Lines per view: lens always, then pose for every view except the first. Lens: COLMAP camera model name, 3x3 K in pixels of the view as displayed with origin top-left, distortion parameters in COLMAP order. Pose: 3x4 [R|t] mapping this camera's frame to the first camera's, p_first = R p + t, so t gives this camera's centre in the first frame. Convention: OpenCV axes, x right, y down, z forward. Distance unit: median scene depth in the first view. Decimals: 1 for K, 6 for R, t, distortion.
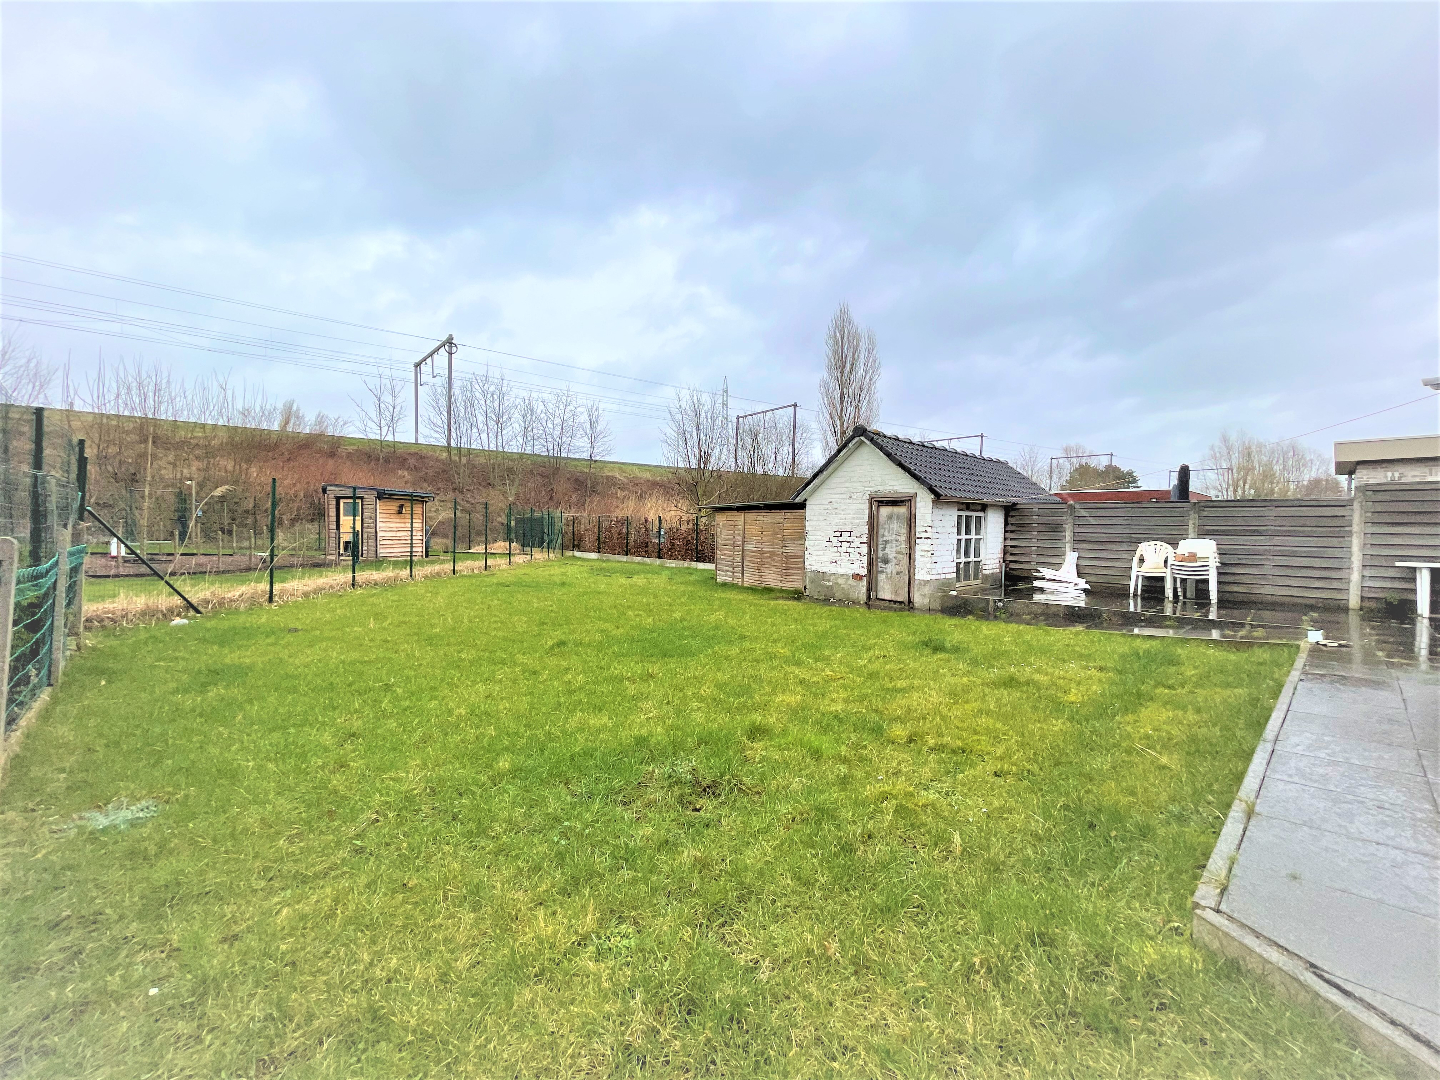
lens RADIAL K [[580.6, 0, 716.6], [0, 580.6, 545.2], [0, 0, 1]] dist [-0.001080, -0.000161]
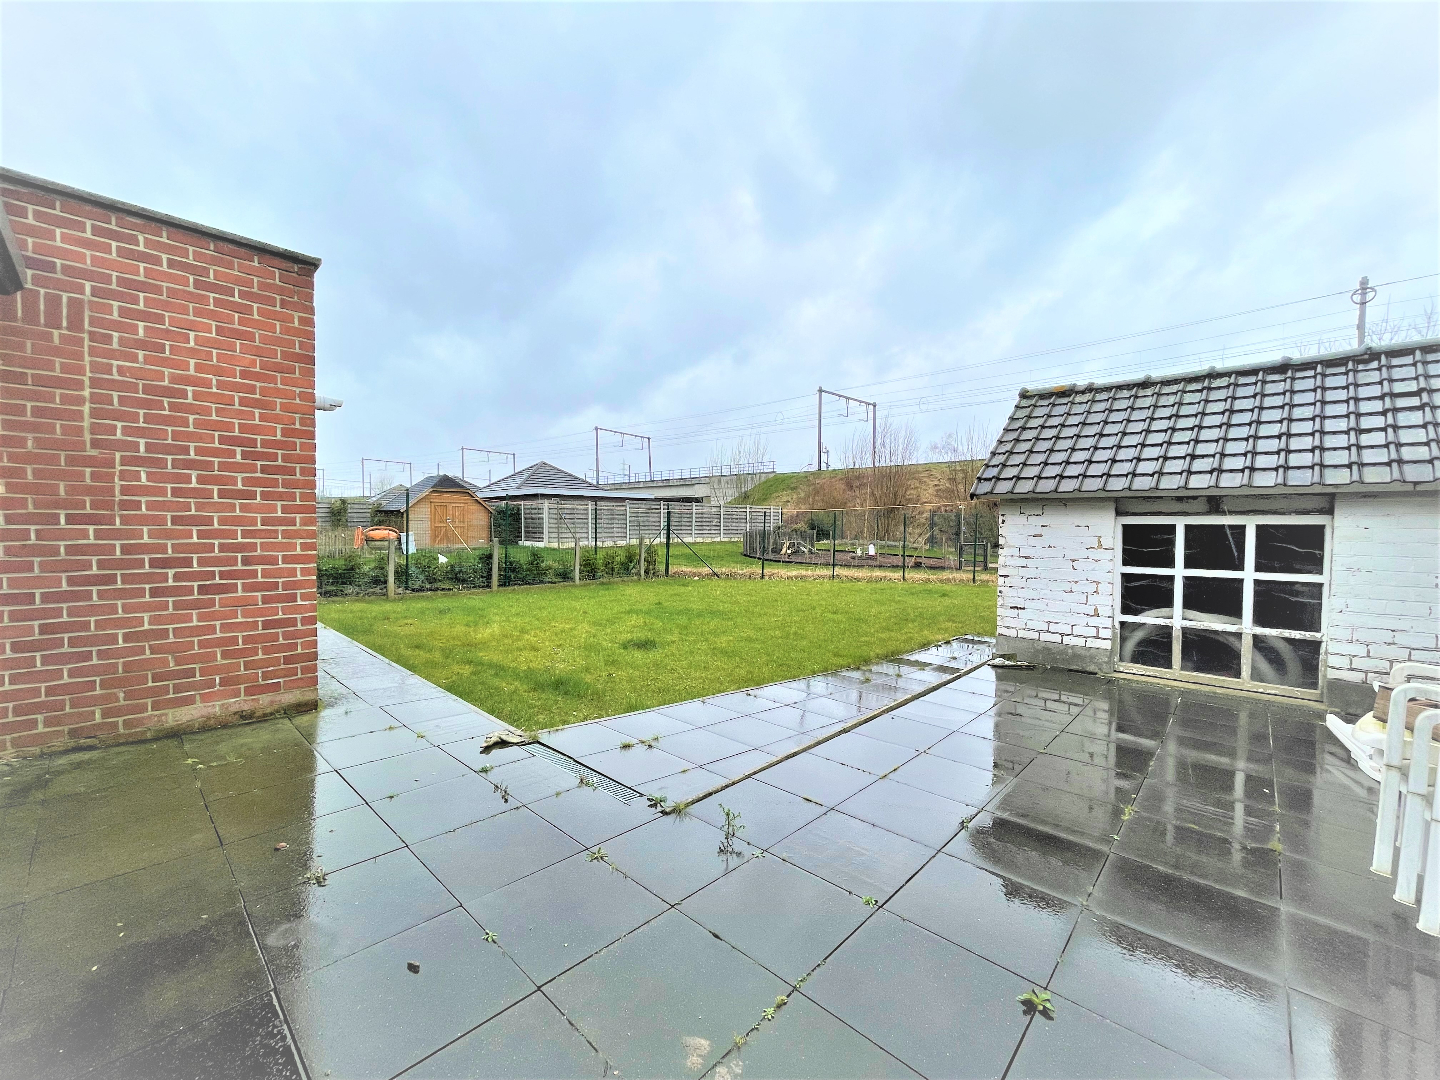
lens RADIAL K [[580.6, 0, 709.0], [0, 580.6, 537.1], [0, 0, 1]] dist [-0.001080, -0.000161]
pose [[0.041526, 0.006077, -0.999119, 0.869233], [-0.041127, 0.999144, 0.004368, -0.028645], [0.998291, 0.040909, 0.041740, 0.614868]]
